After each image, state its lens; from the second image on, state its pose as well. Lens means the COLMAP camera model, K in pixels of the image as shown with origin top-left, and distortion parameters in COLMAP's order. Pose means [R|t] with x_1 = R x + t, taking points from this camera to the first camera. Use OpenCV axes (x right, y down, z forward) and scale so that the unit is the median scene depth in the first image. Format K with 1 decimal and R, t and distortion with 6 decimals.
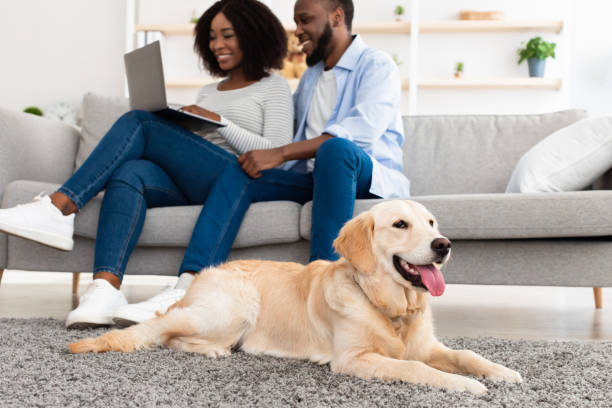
lens RADIAL K [[851.2, 0, 297.1], [0, 851.2, 224.1], [0, 0, 1]] dist [0.012102, 0.000000]
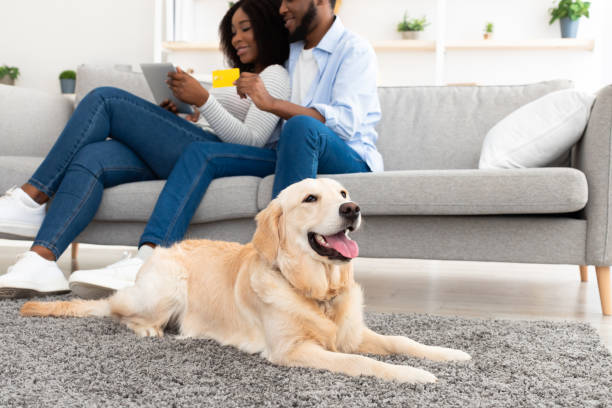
lens RADIAL K [[851.2, 0, 289.2], [0, 851.2, 229.8], [0, 0, 1]] dist [0.012102, 0.000000]
pose [[0.995319, 0.008561, -0.096265, 0.135910], [-0.002926, 0.998281, 0.058532, -0.022544], [0.096601, -0.057976, 0.993633, -0.017929]]
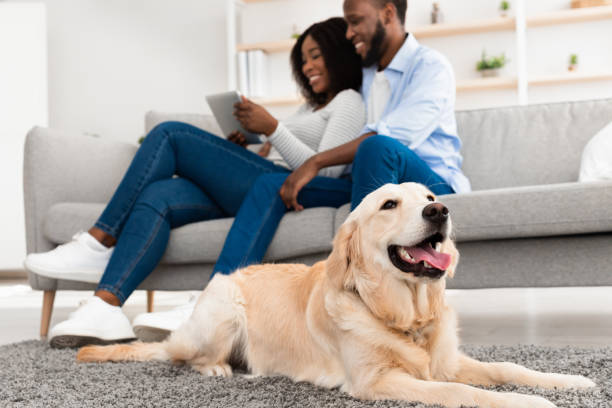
lens RADIAL K [[851.2, 0, 295.2], [0, 851.2, 219.5], [0, 0, 1]] dist [0.012102, 0.000000]
pose [[0.980654, -0.054999, -0.187862, 0.133832], [0.049496, 0.998200, -0.033864, 0.017060], [0.189387, 0.023910, 0.981611, 0.067146]]
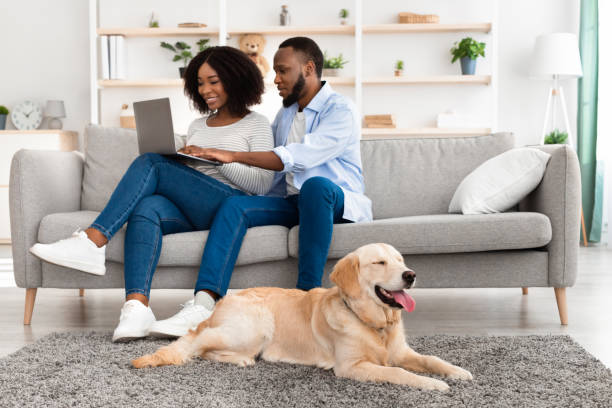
lens RADIAL K [[851.2, 0, 292.5], [0, 851.2, 222.0], [0, 0, 1]] dist [0.012102, 0.000000]
pose [[0.996940, -0.033217, 0.070766, -0.075333], [0.029852, 0.998396, 0.048098, -0.091275], [-0.072250, -0.045838, 0.996333, -0.226867]]
